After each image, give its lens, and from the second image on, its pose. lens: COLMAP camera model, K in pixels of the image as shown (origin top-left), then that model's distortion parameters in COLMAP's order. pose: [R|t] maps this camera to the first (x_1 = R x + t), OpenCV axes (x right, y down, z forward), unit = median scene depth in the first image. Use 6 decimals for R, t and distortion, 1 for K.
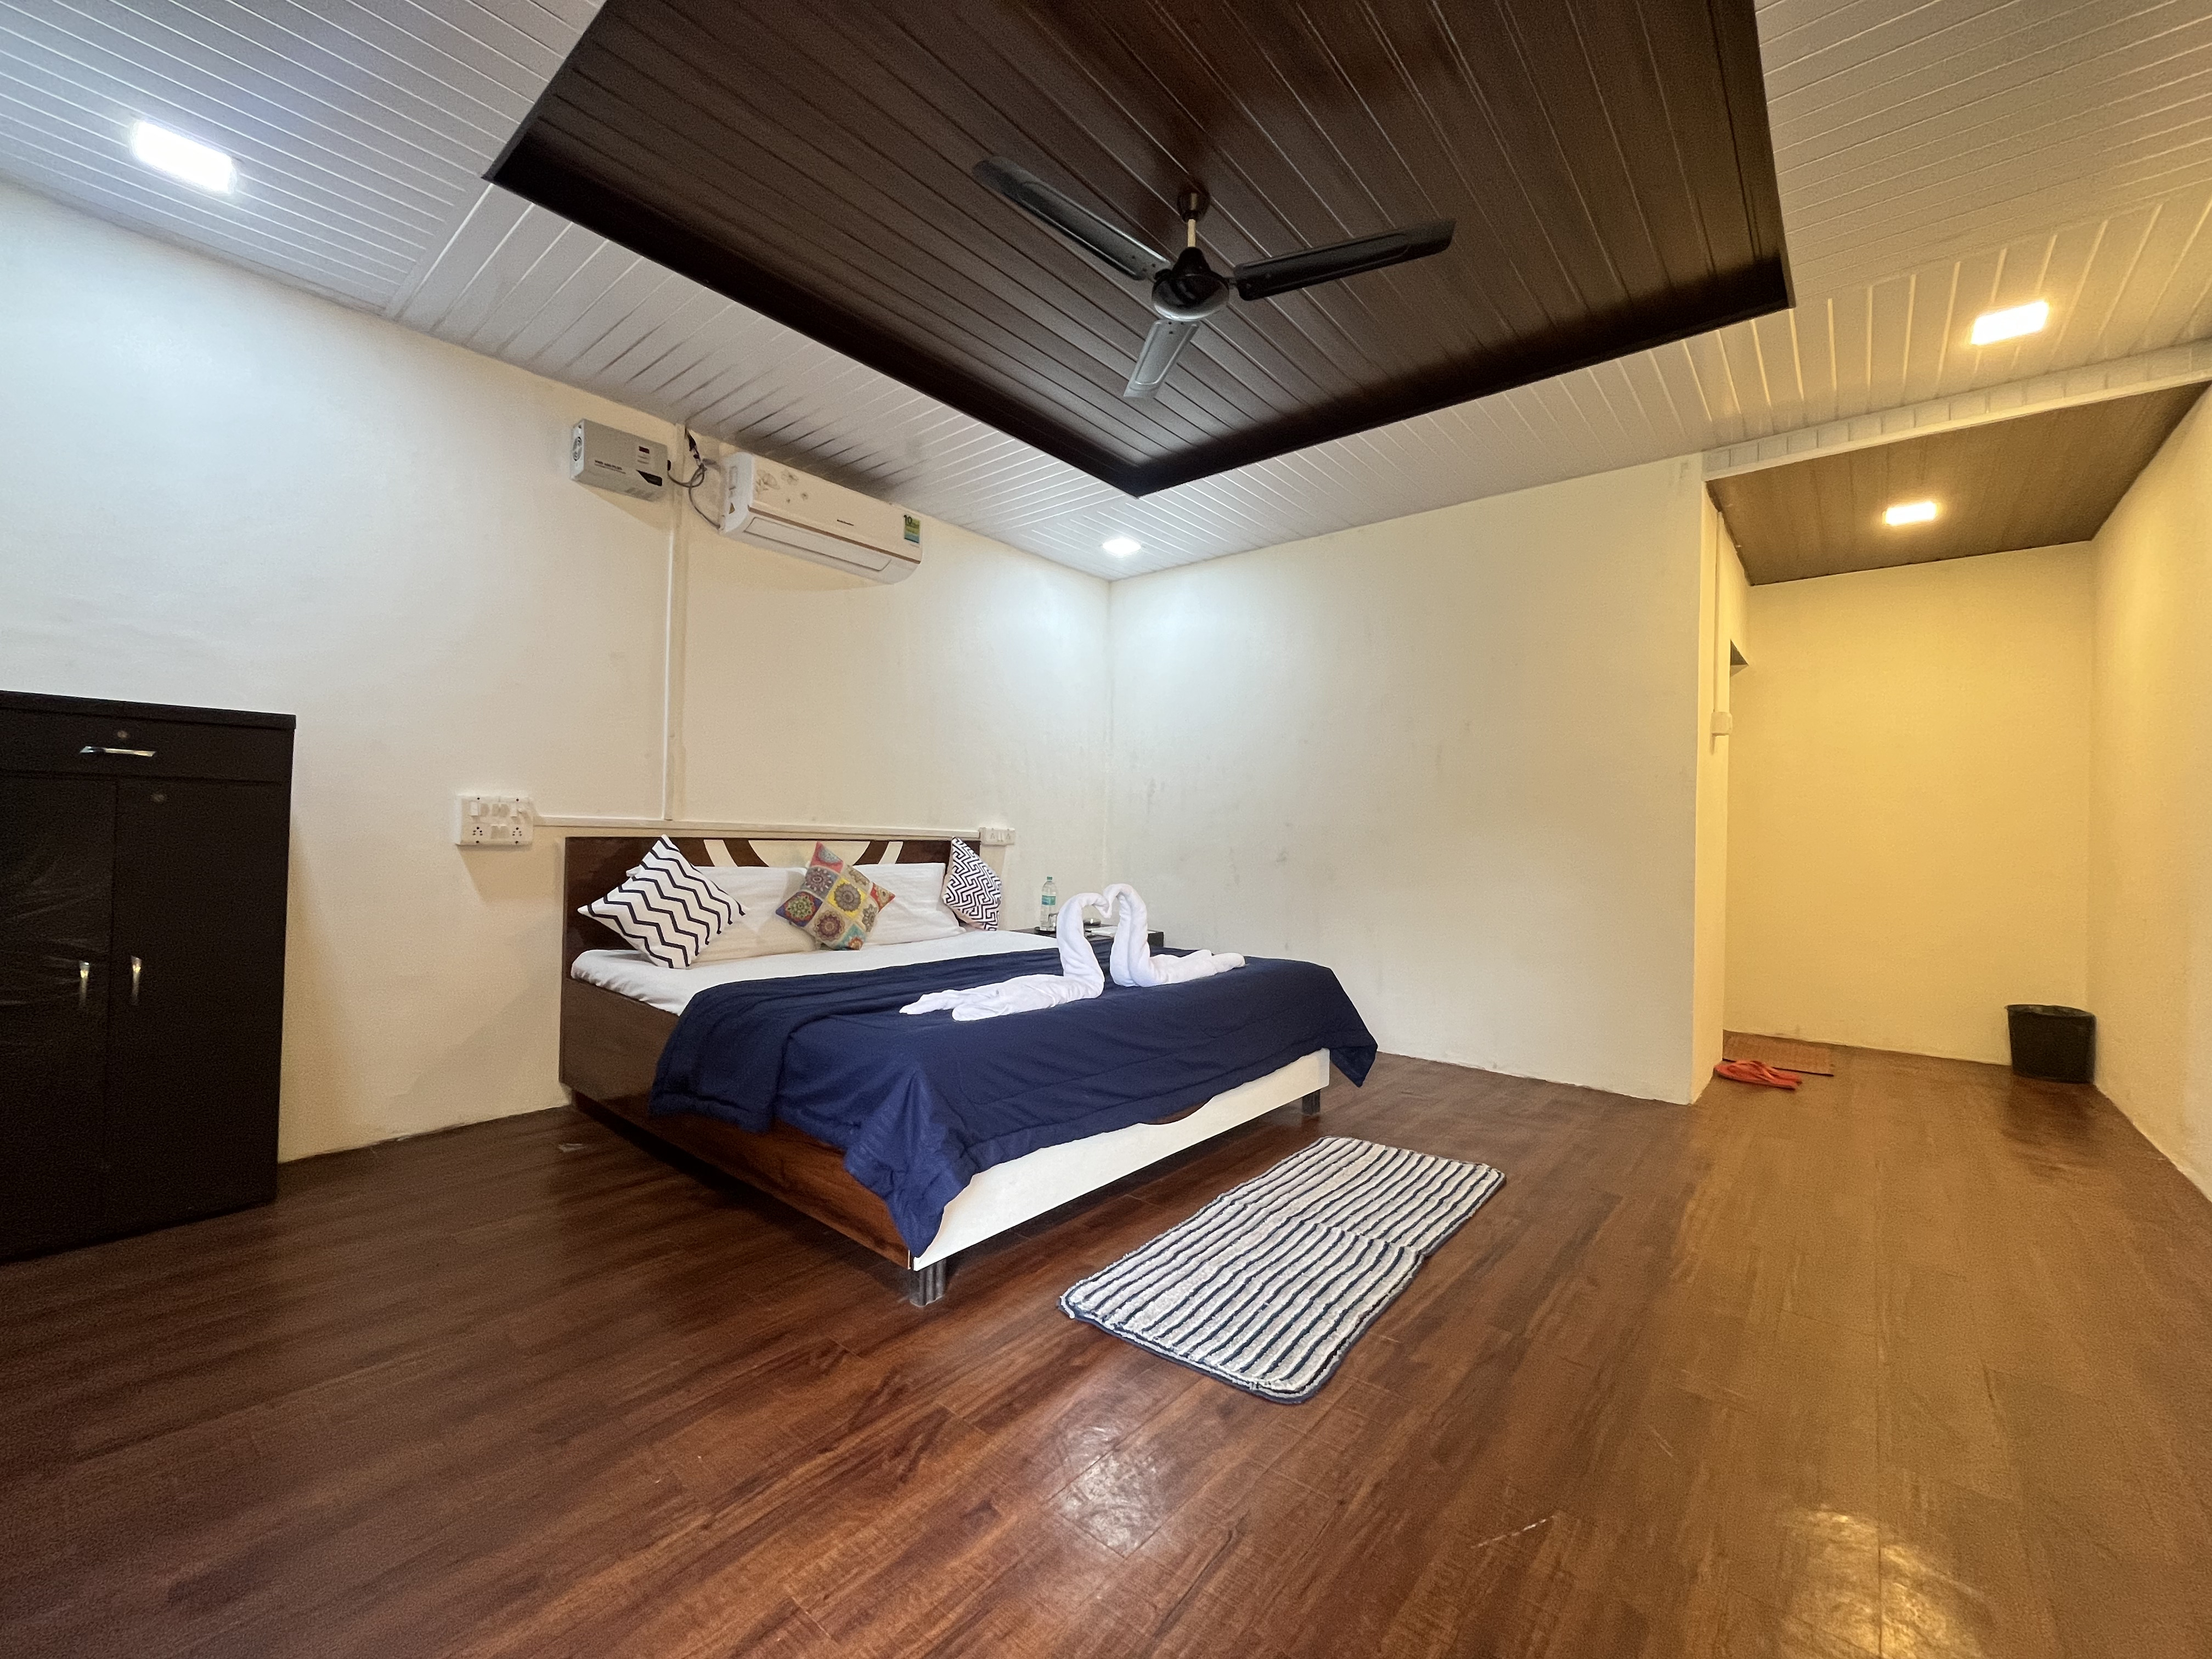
lens RADIAL K [[894.6, 0, 1106.5], [0, 894.6, 832.7], [0, 0, 1]] dist [-0.000974, -0.000204]
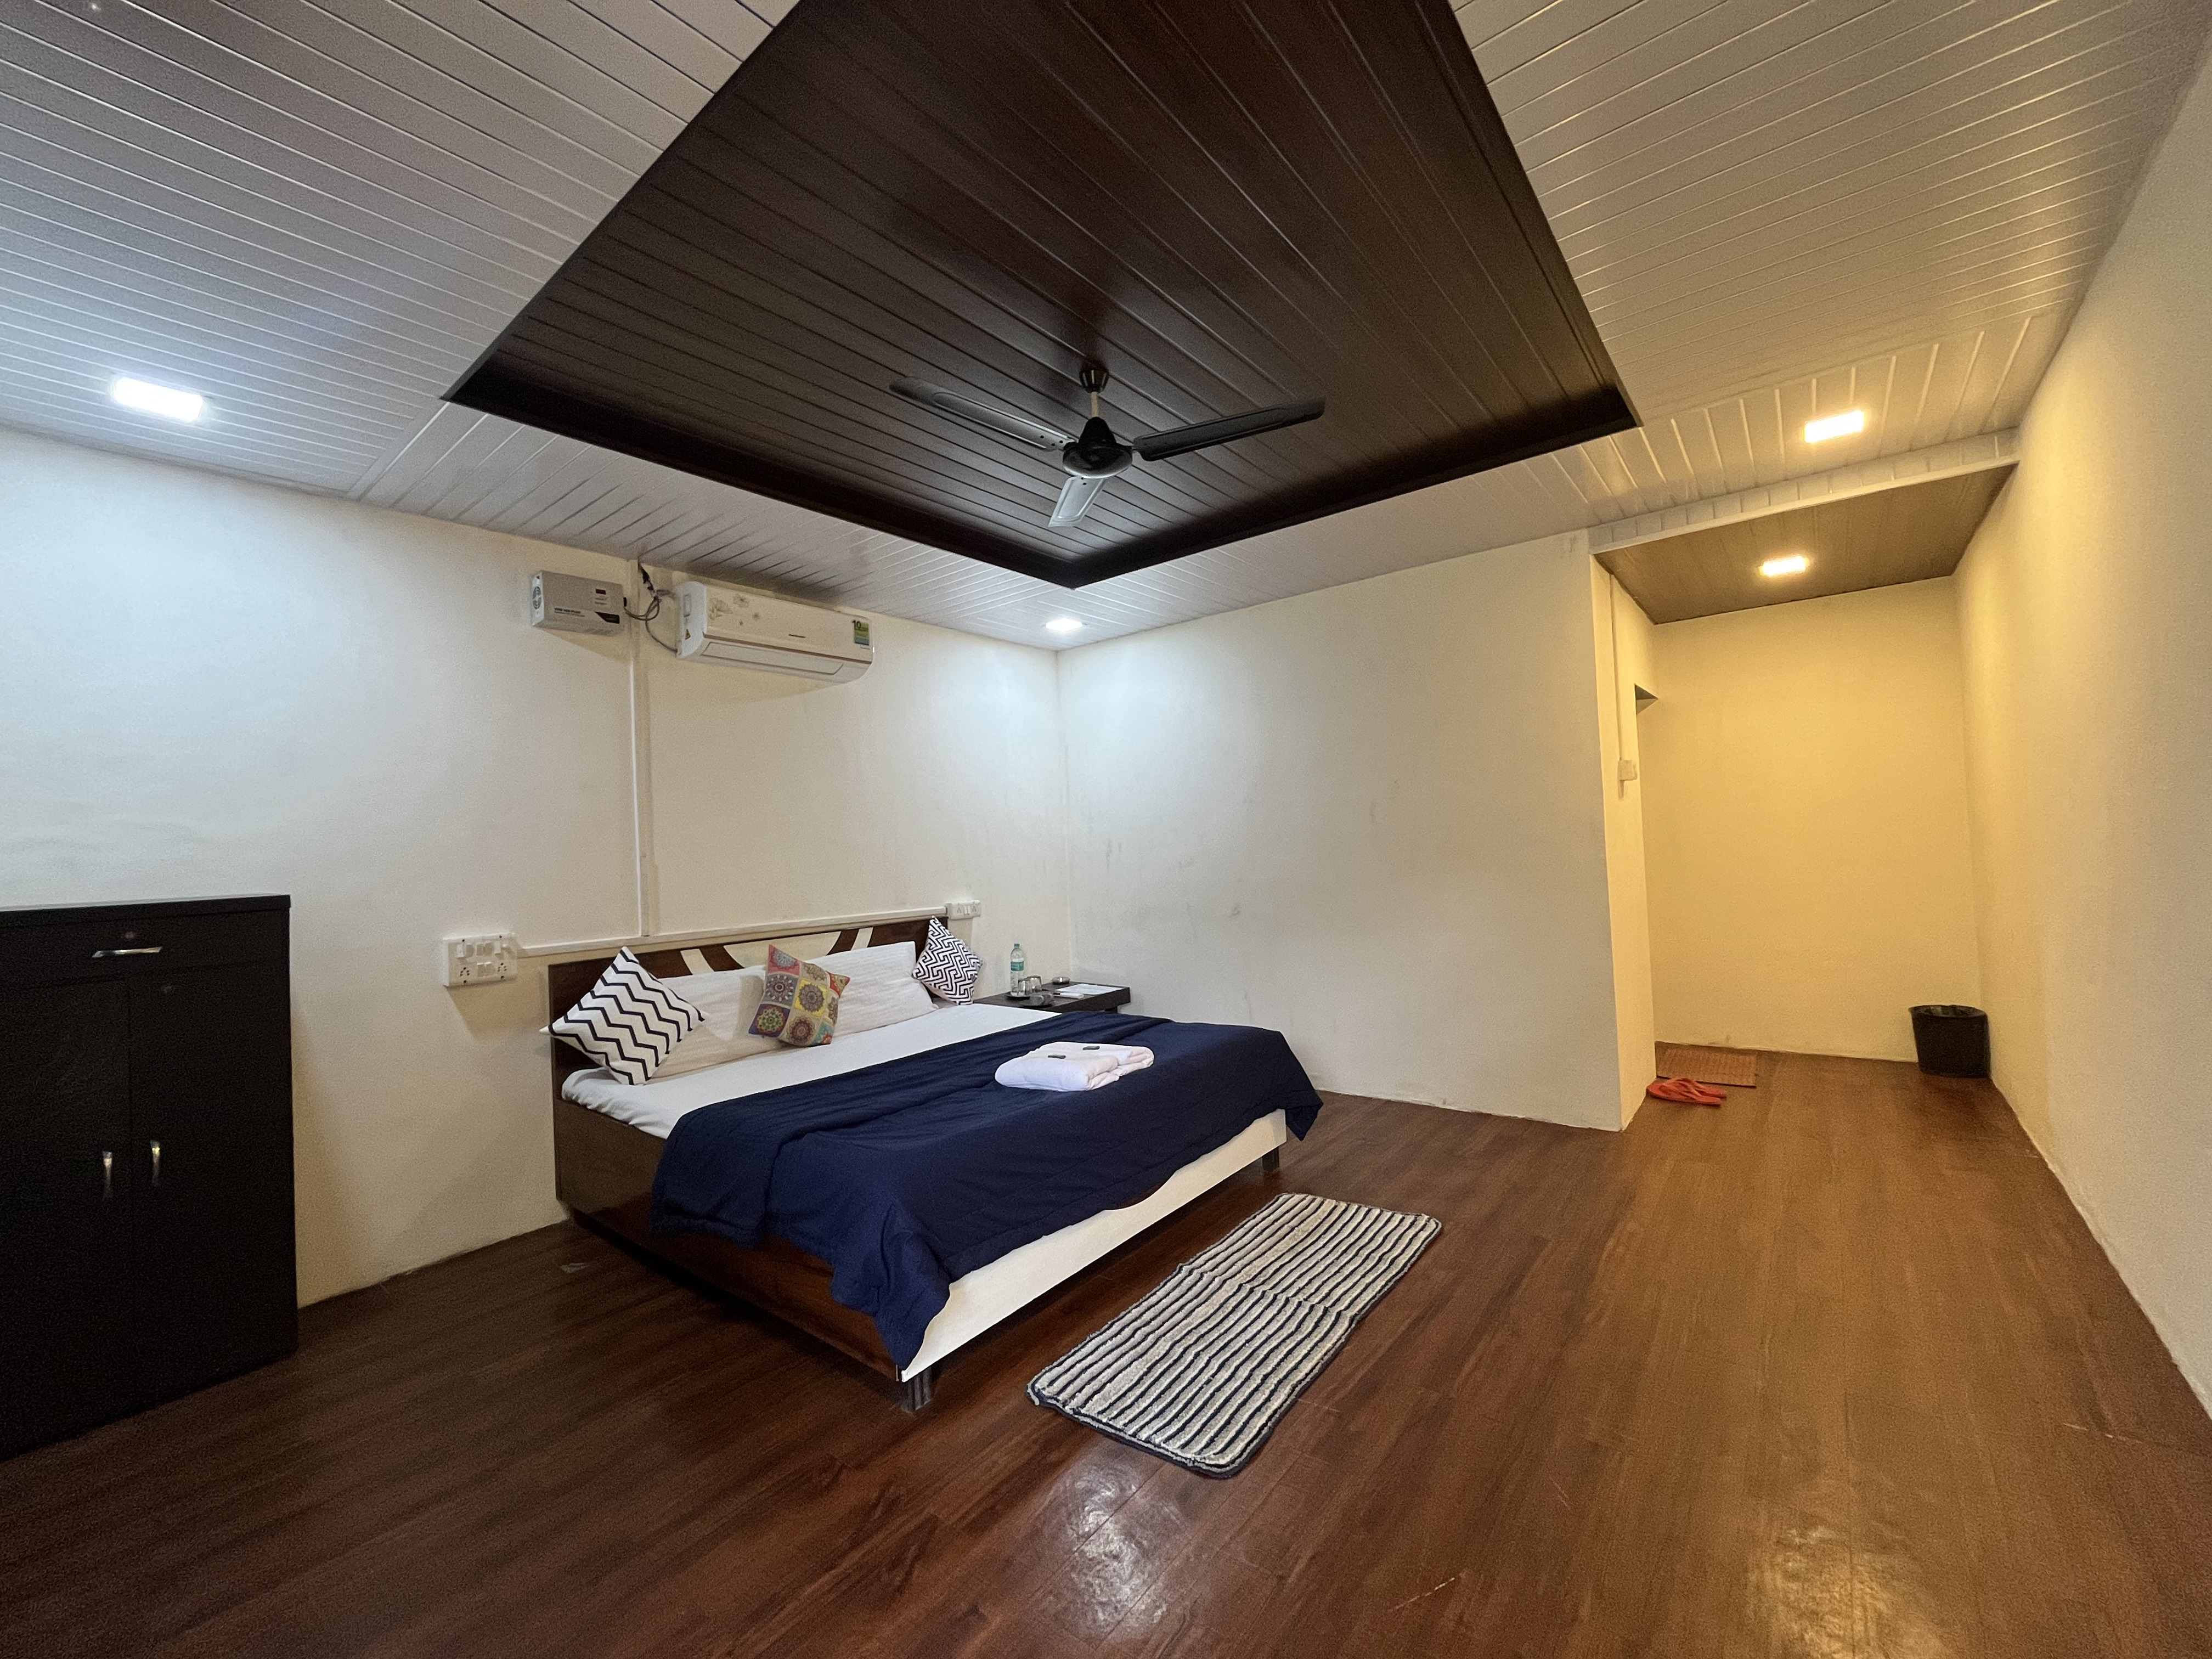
lens RADIAL K [[894.6, 0, 1106.0], [0, 894.6, 831.9], [0, 0, 1]] dist [-0.000974, -0.000204]
pose [[0.997273, -0.068173, 0.028252, 0.034525], [0.068521, 0.997583, -0.011525, -0.106748], [-0.027398, 0.013429, 0.999534, -0.080868]]
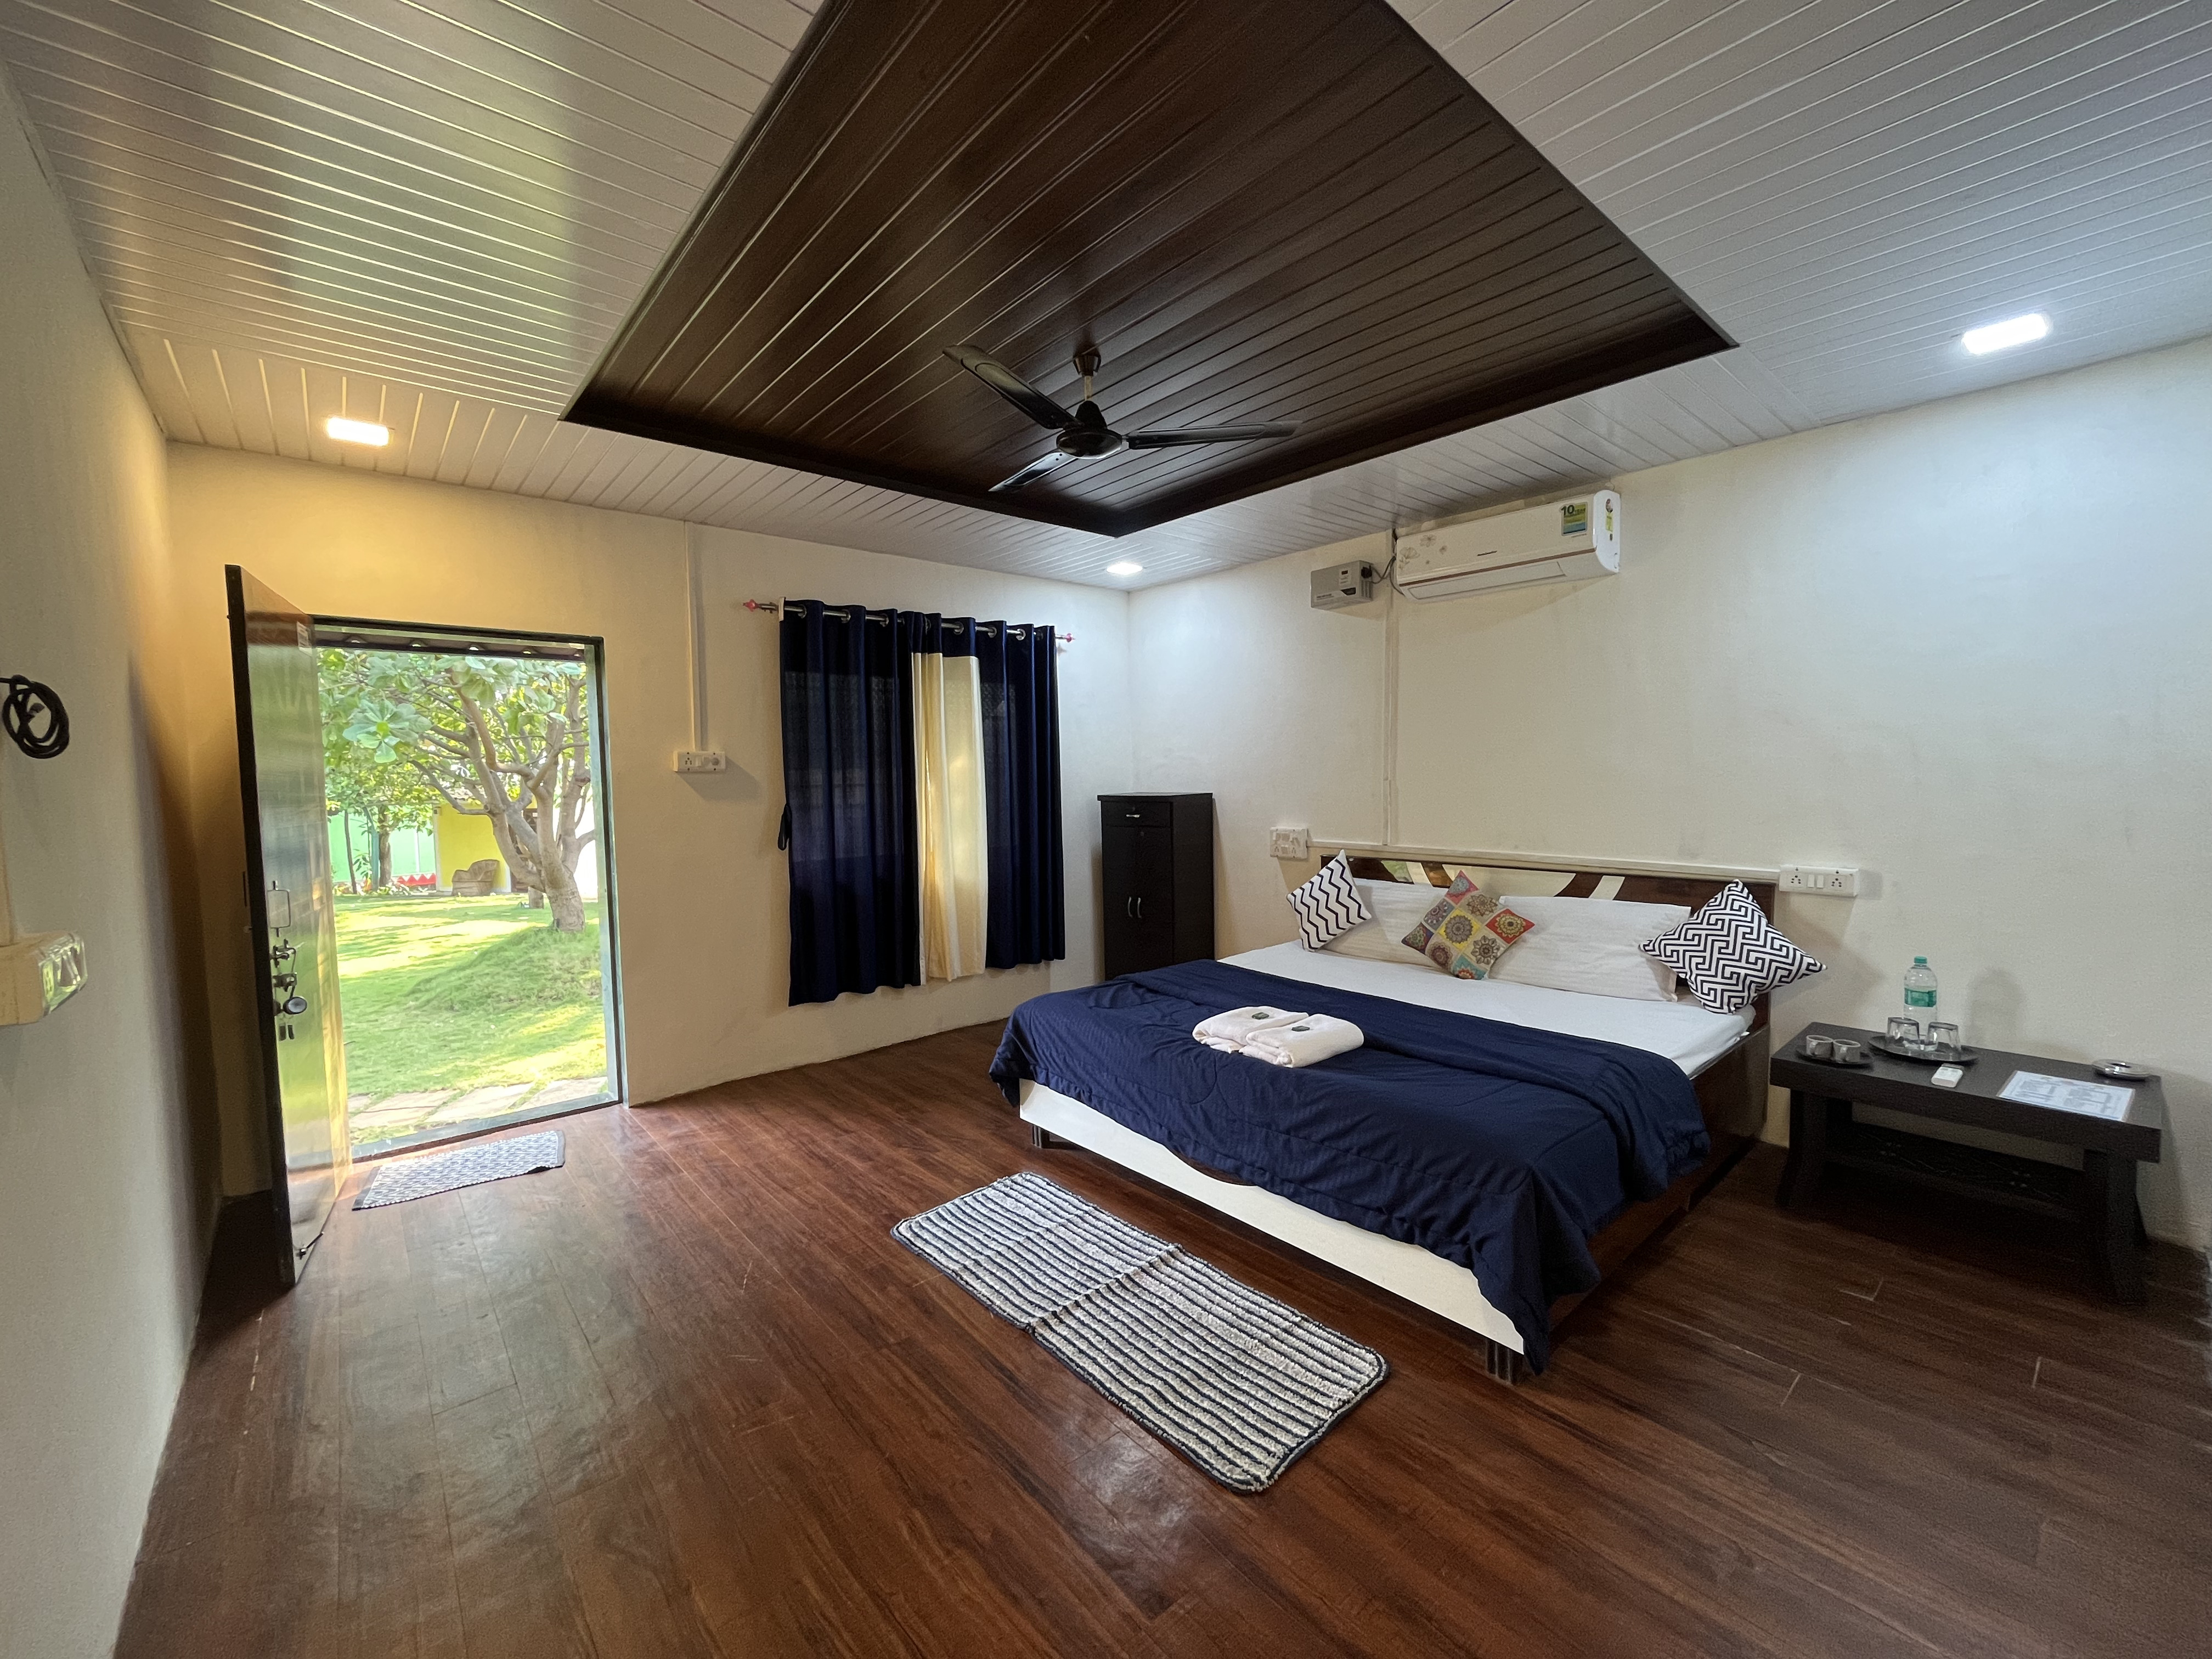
lens RADIAL K [[894.6, 0, 1103.7], [0, 894.6, 838.0], [0, 0, 1]] dist [-0.000974, -0.000204]
pose [[-0.156927, 0.053693, -0.986150, 1.047138], [0.018208, 0.998509, 0.051468, -0.120552], [0.987442, -0.009879, -0.157671, 0.990399]]
